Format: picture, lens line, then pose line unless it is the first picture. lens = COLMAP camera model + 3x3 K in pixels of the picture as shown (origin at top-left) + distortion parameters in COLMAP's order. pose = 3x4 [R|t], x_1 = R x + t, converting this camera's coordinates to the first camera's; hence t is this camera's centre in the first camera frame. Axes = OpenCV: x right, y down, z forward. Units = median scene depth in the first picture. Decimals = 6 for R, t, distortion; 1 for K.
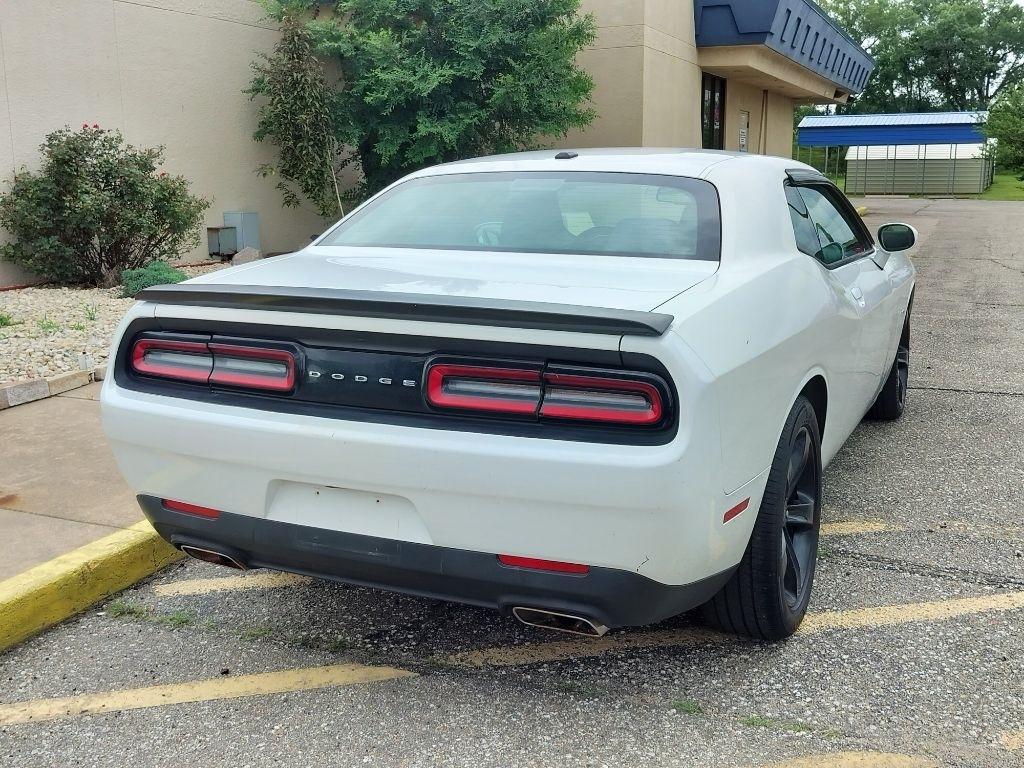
lens RADIAL K [[1094.1, 0, 516.6], [0, 1094.1, 380.8], [0, 0, 1]] dist [0.102046, -0.187441]
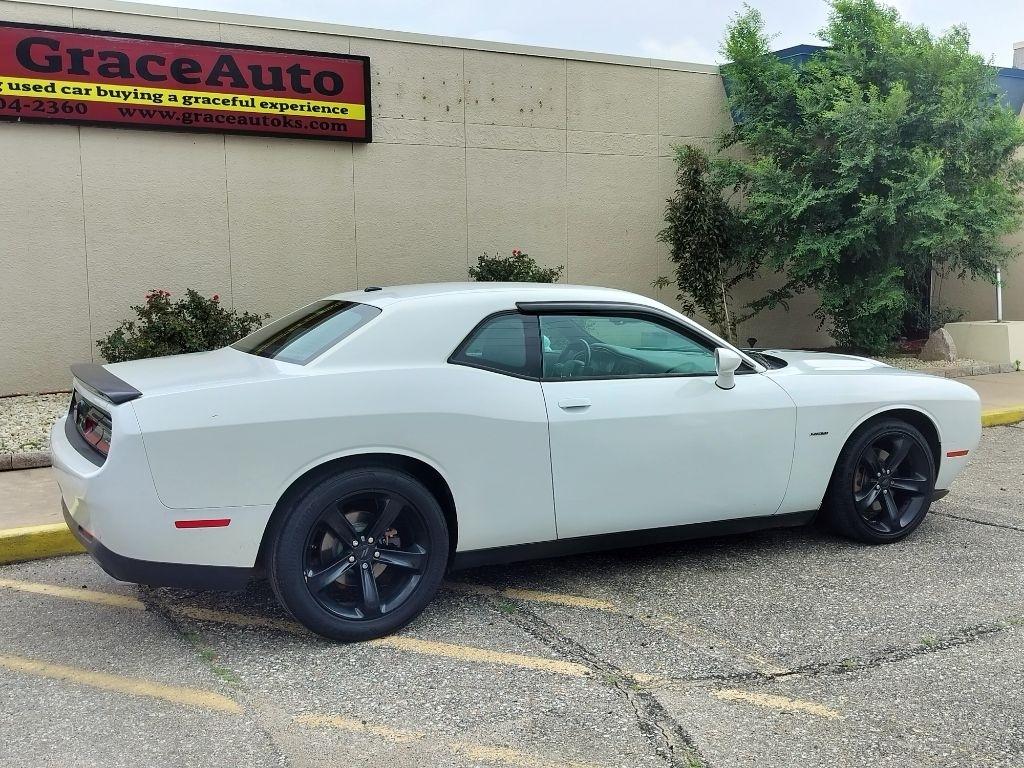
lens RADIAL K [[1072.2, 0, 511.5], [0, 1072.2, 383.5], [0, 0, 1]] dist [0.098460, -0.174693]
pose [[0.784847, 0.062196, -0.616561, 0.568188], [-0.114566, 0.992362, -0.045732, -0.022419], [0.609008, 0.106530, 0.785978, 0.018817]]
